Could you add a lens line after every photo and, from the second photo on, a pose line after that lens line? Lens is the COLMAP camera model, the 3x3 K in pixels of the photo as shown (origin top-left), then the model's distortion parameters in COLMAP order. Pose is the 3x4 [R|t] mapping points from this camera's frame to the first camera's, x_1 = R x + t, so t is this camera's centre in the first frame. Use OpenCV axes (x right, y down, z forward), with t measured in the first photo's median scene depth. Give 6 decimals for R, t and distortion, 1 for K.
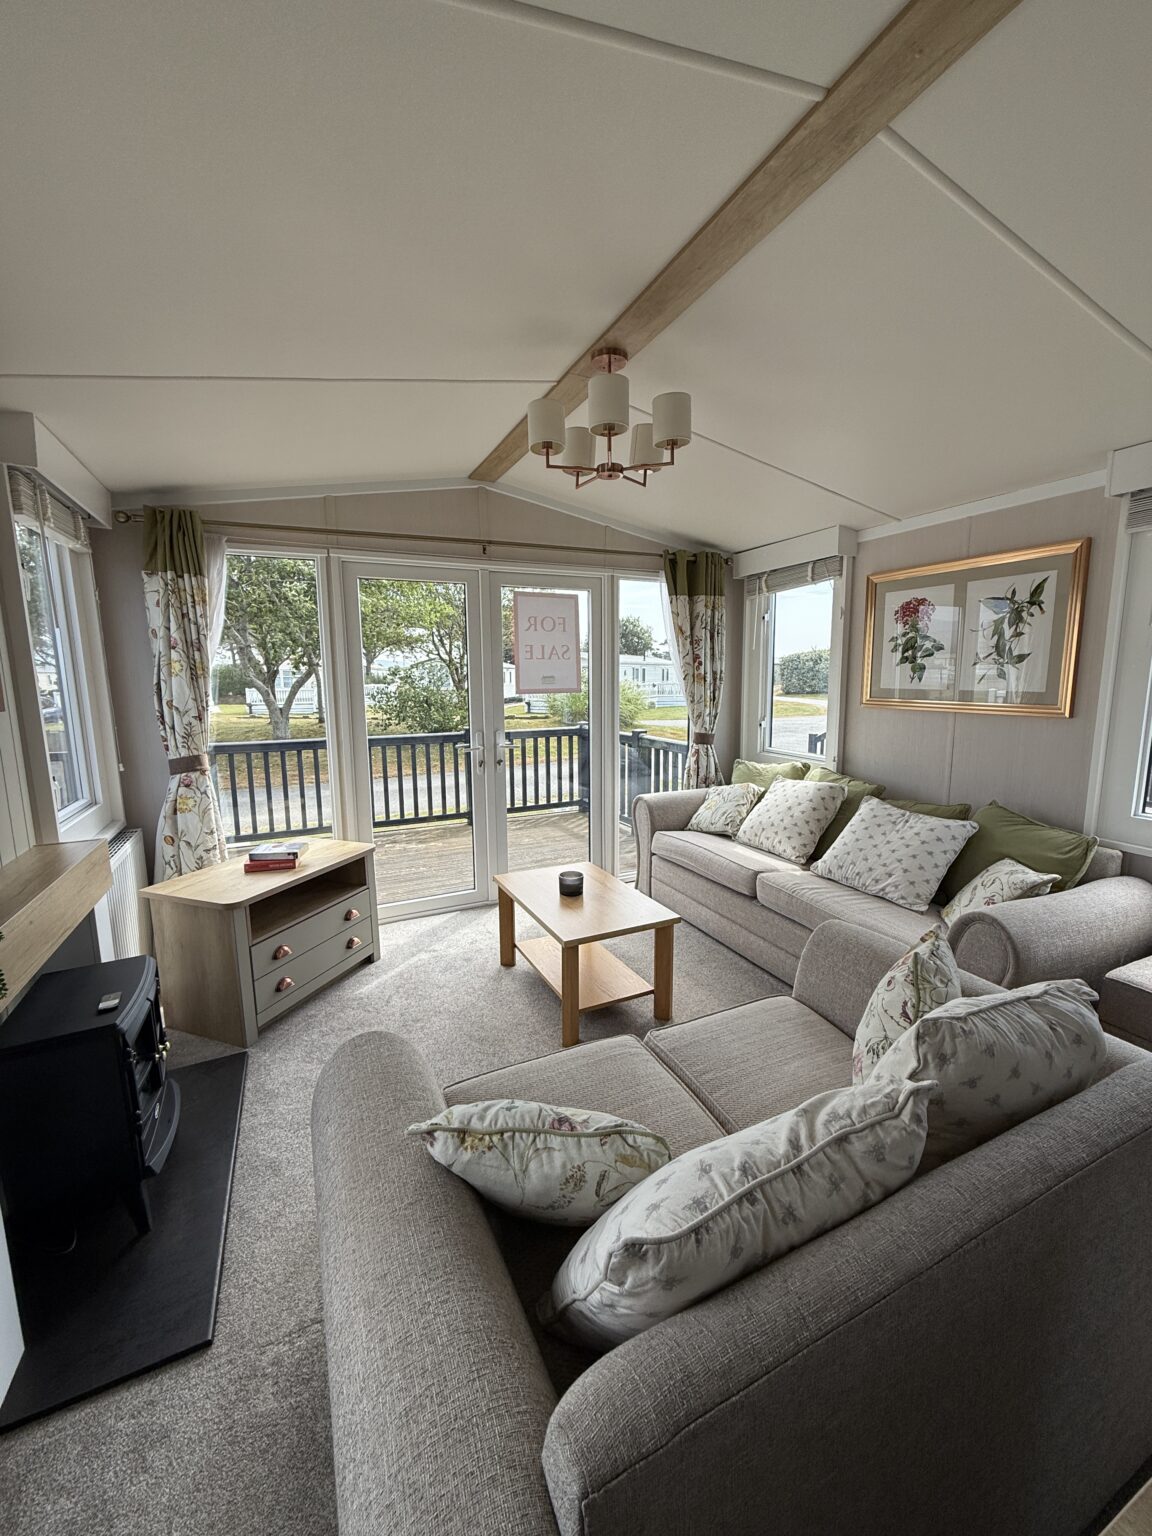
lens RADIAL K [[609.3, 0, 579.8], [0, 609.3, 762.7], [0, 0, 1]] dist [0.000451, 0.000183]
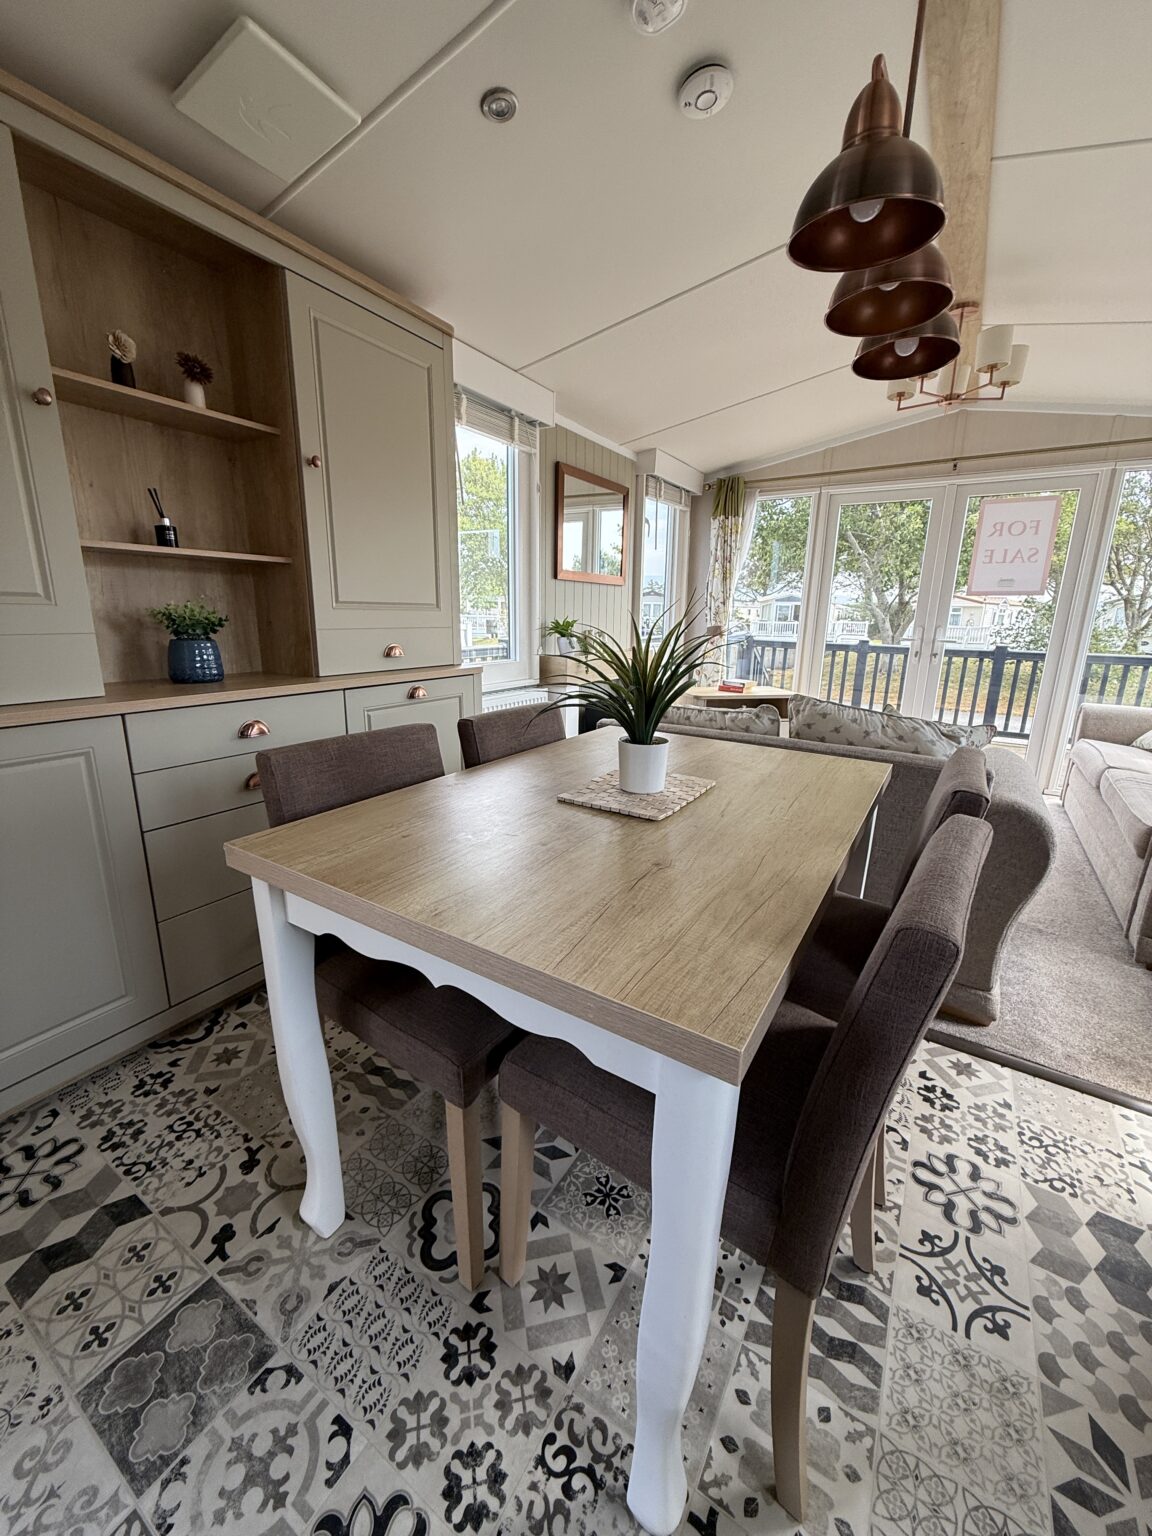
lens RADIAL K [[609.3, 0, 576.0], [0, 609.3, 759.5], [0, 0, 1]] dist [0.000451, 0.000183]
pose [[0.537907, 0.217690, -0.814412, 0.522615], [-0.145340, 0.975565, 0.164771, 0.108517], [0.830381, 0.029735, 0.556402, -0.229898]]
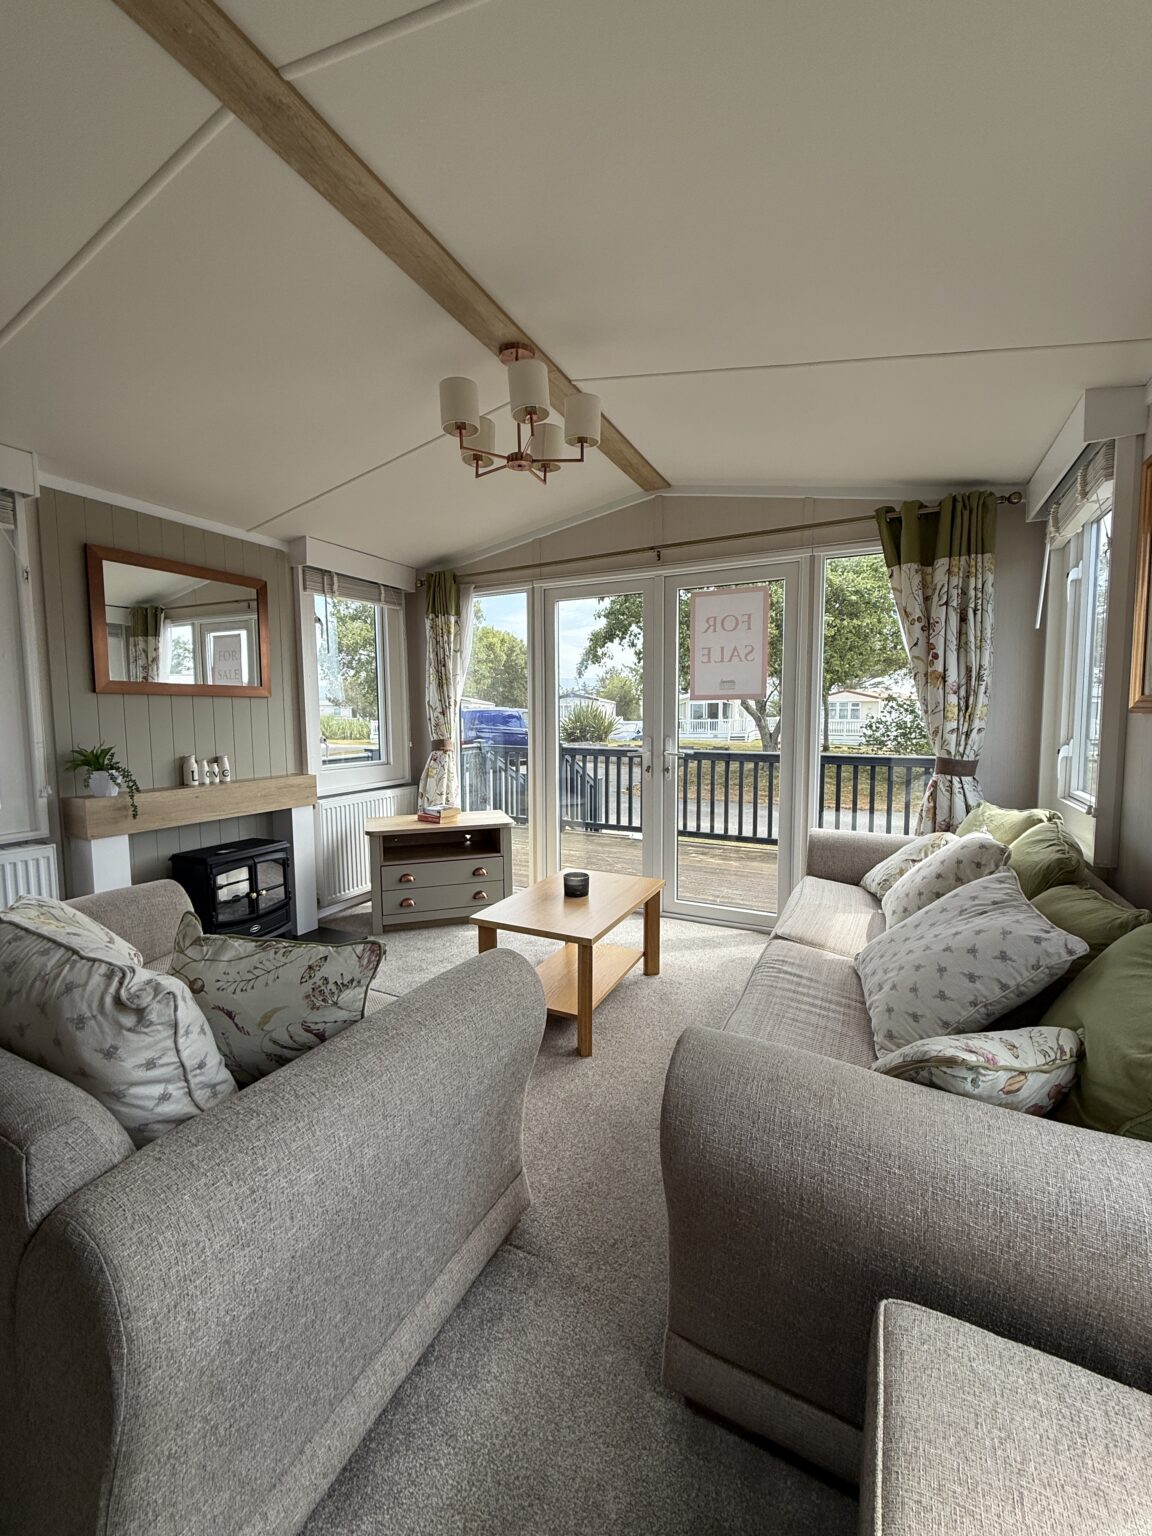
lens RADIAL K [[609.3, 0, 576.0], [0, 609.3, 762.8], [0, 0, 1]] dist [0.000451, 0.000183]
pose [[0.613352, 0.070846, -0.786626, 0.575258], [-0.114608, 0.993411, 0.000107, 0.004932], [0.781450, 0.090088, 0.617430, 0.302272]]
